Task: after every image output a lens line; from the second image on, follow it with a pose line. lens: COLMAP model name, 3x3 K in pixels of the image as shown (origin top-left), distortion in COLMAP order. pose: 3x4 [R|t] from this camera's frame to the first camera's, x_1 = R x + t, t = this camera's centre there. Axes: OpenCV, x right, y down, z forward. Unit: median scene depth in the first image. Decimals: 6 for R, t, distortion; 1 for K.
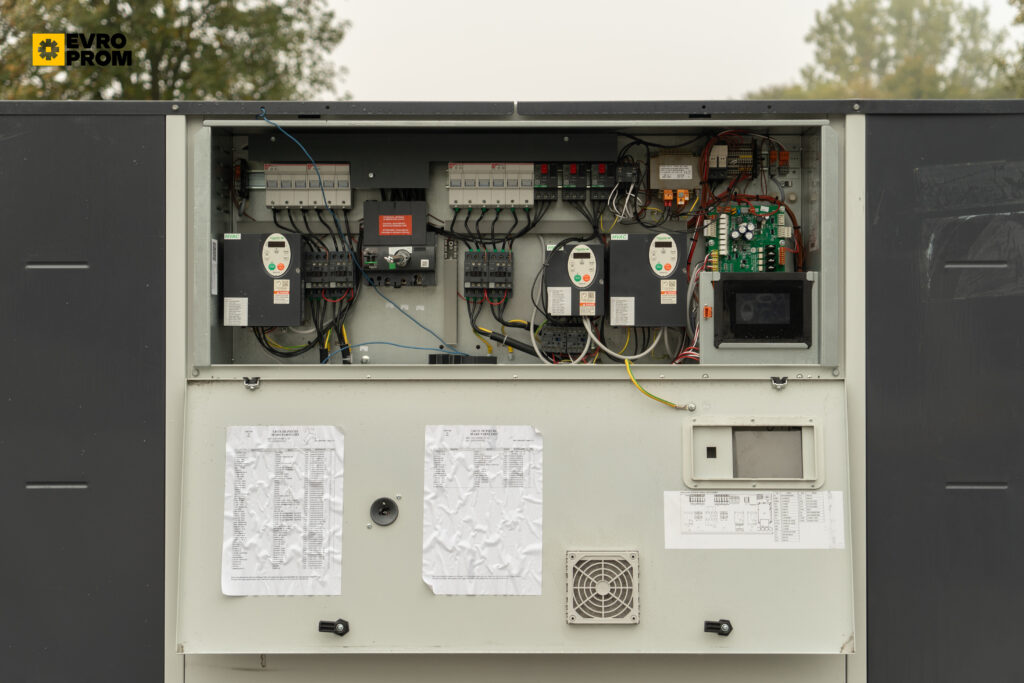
lens RADIAL K [[1727.8, 0, 513.7], [0, 1727.8, 323.2], [0, 0, 1]] dist [0.034210, 0.095842]
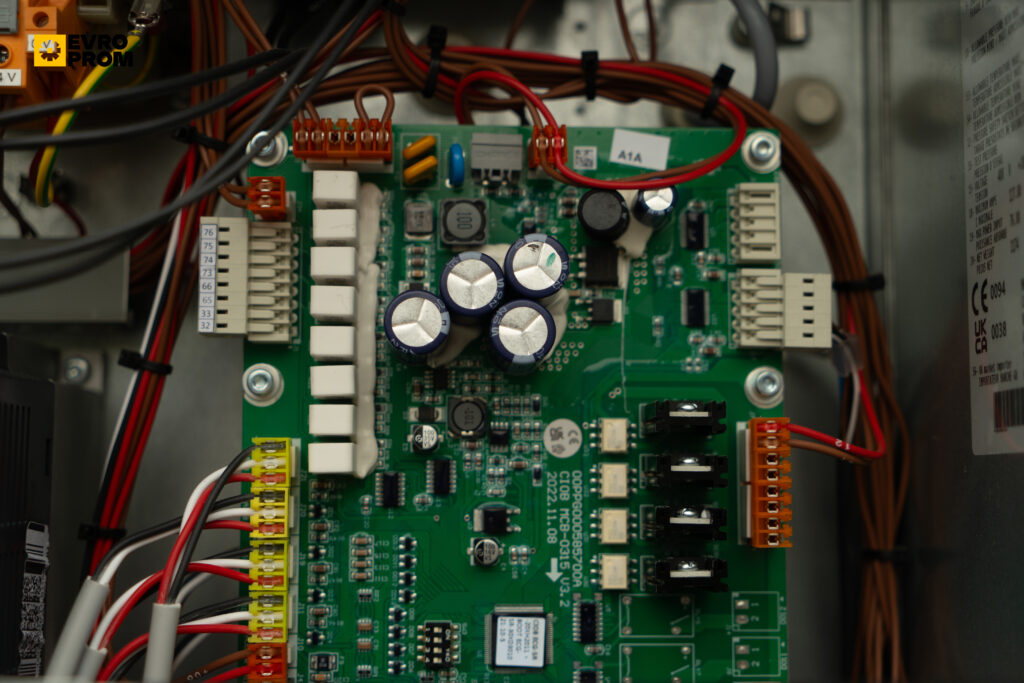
lens RADIAL K [[1527.6, 0, 512.0], [0, 1527.6, 341.5], [0, 0, 1]] dist [0.000329, -0.000617]
pose [[0.998623, 0.005777, 0.052143, 0.128354], [-0.001584, 0.996784, -0.080115, -0.040219], [-0.052438, 0.079922, 0.995421, 0.878375]]
